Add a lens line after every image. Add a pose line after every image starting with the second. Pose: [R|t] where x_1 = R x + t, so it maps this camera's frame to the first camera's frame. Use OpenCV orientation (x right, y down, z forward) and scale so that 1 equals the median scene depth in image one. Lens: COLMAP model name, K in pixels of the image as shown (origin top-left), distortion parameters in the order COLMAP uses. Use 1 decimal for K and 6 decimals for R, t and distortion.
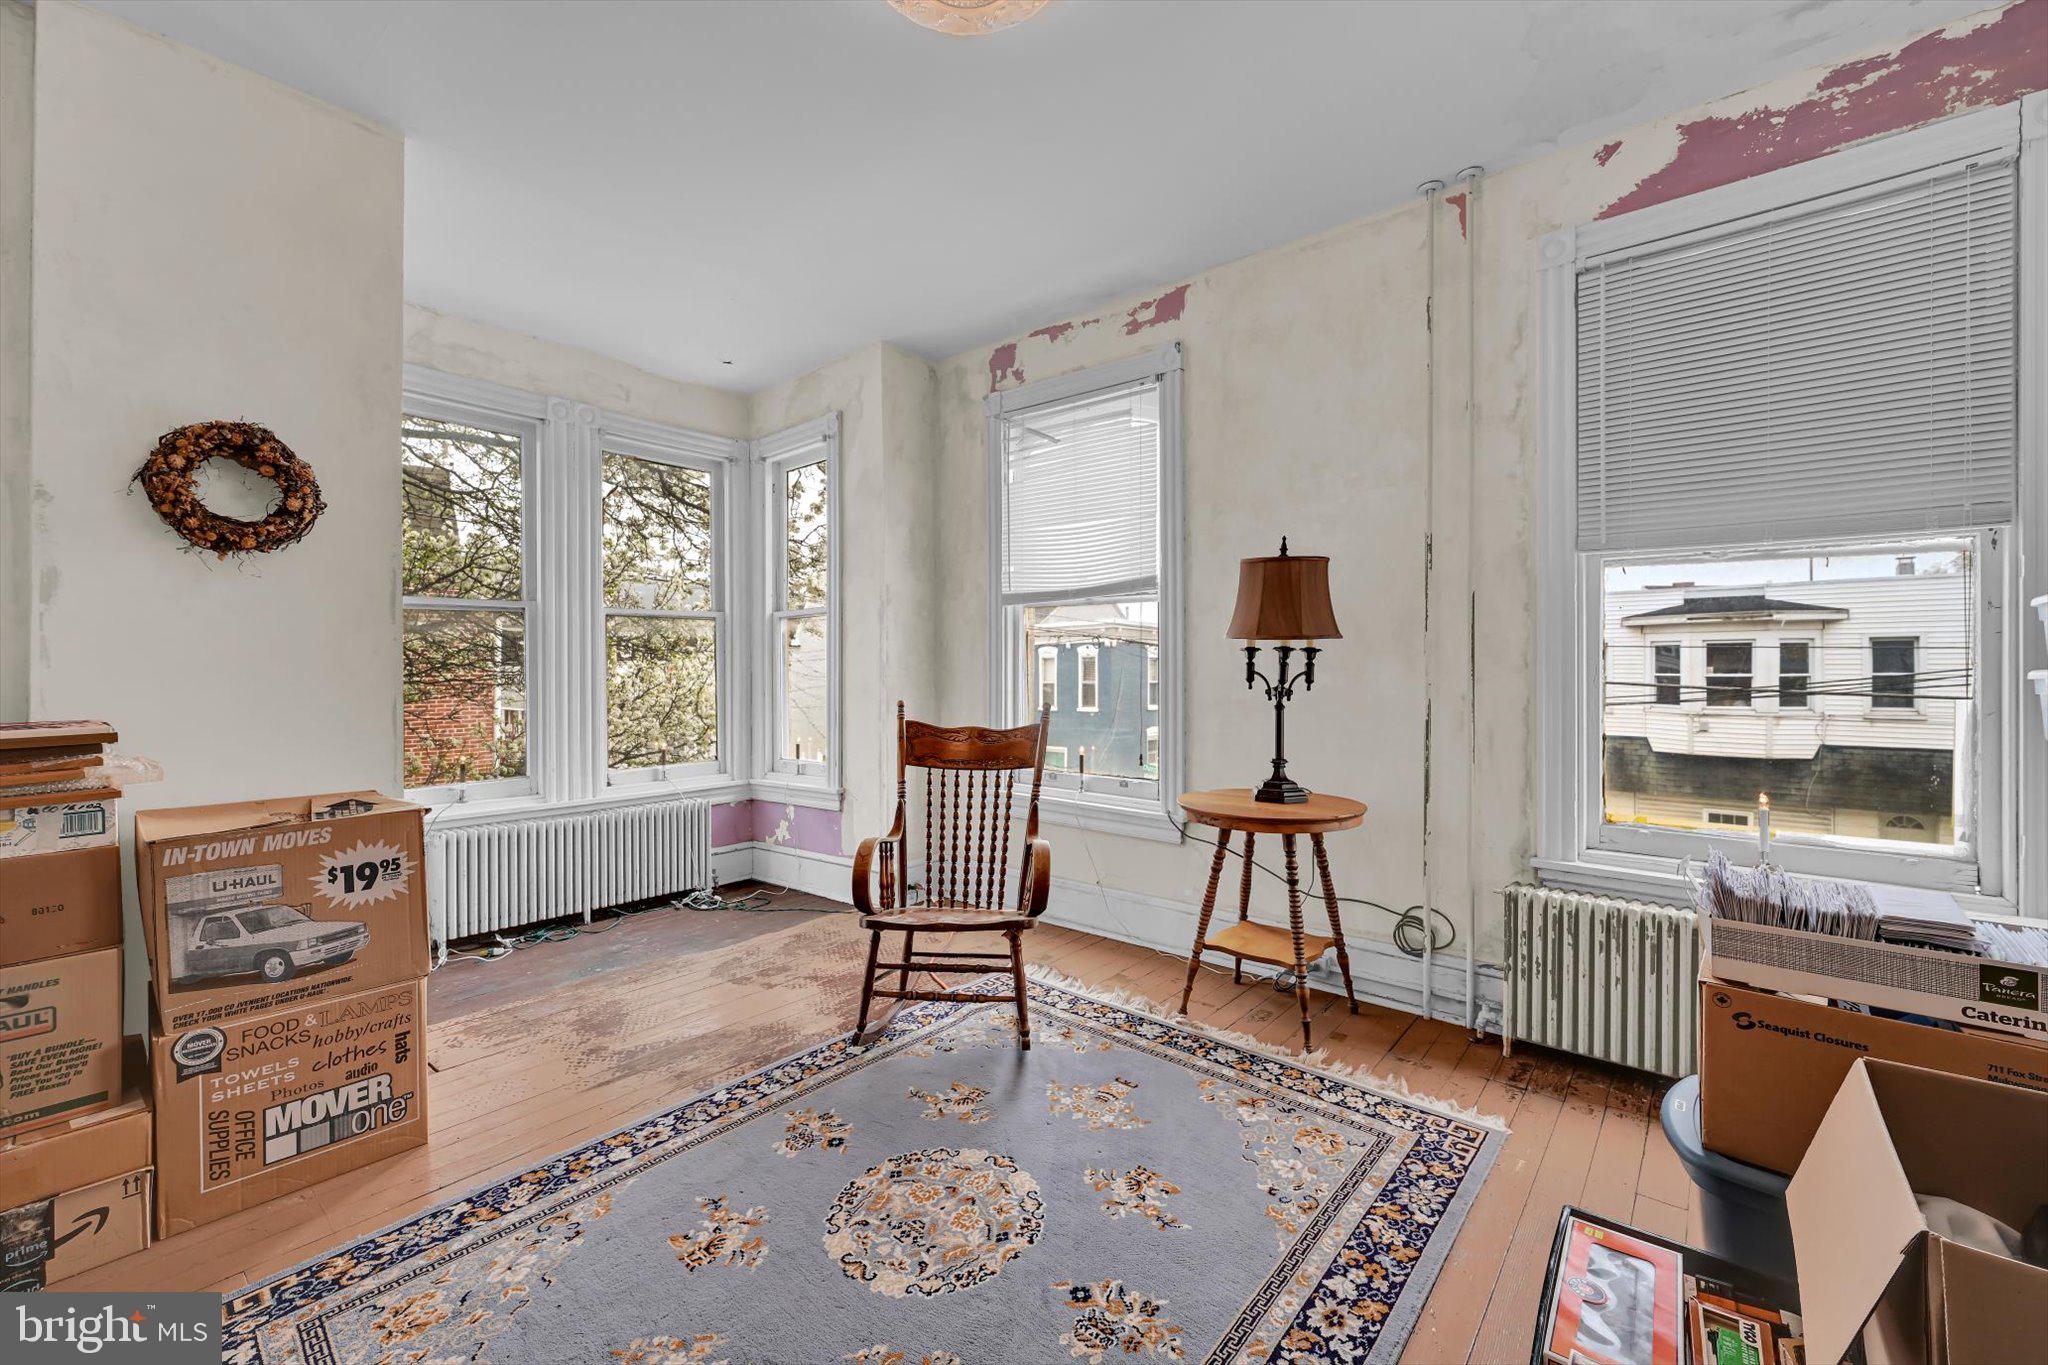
lens RADIAL K [[843.5, 0, 1027.0], [0, 843.5, 671.7], [0, 0, 1]] dist [0.000488, -0.000129]
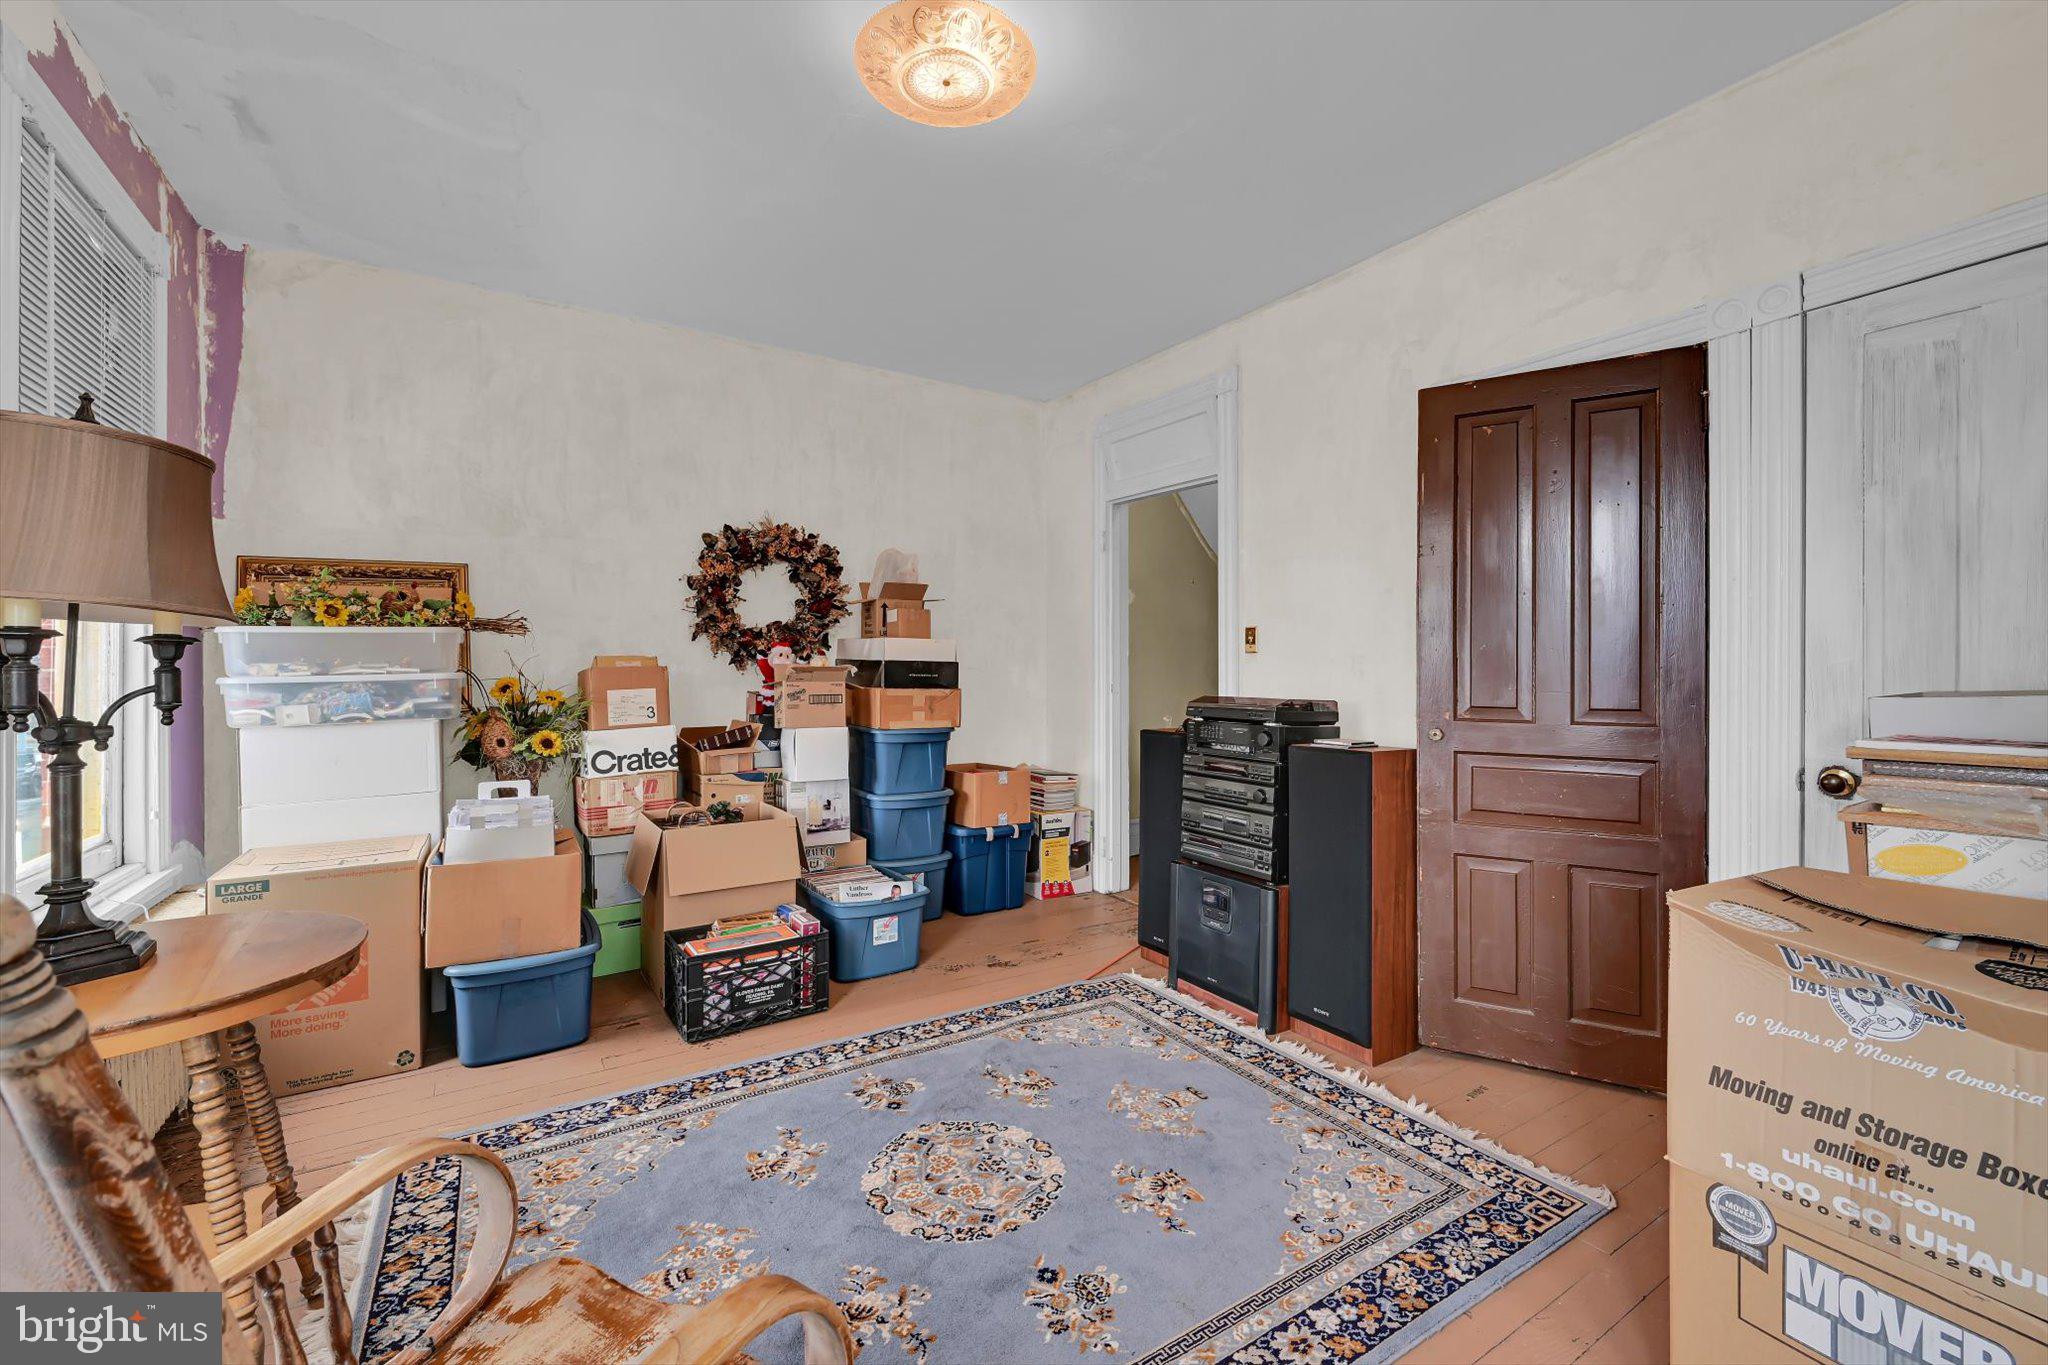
lens RADIAL K [[843.5, 0, 1018.9], [0, 843.5, 676.8], [0, 0, 1]] dist [0.000488, -0.000129]
pose [[-0.953650, 0.002407, 0.300908, -0.514354], [0.006030, 0.999920, 0.011110, -0.012531], [-0.300857, 0.012409, -0.953589, 2.050750]]
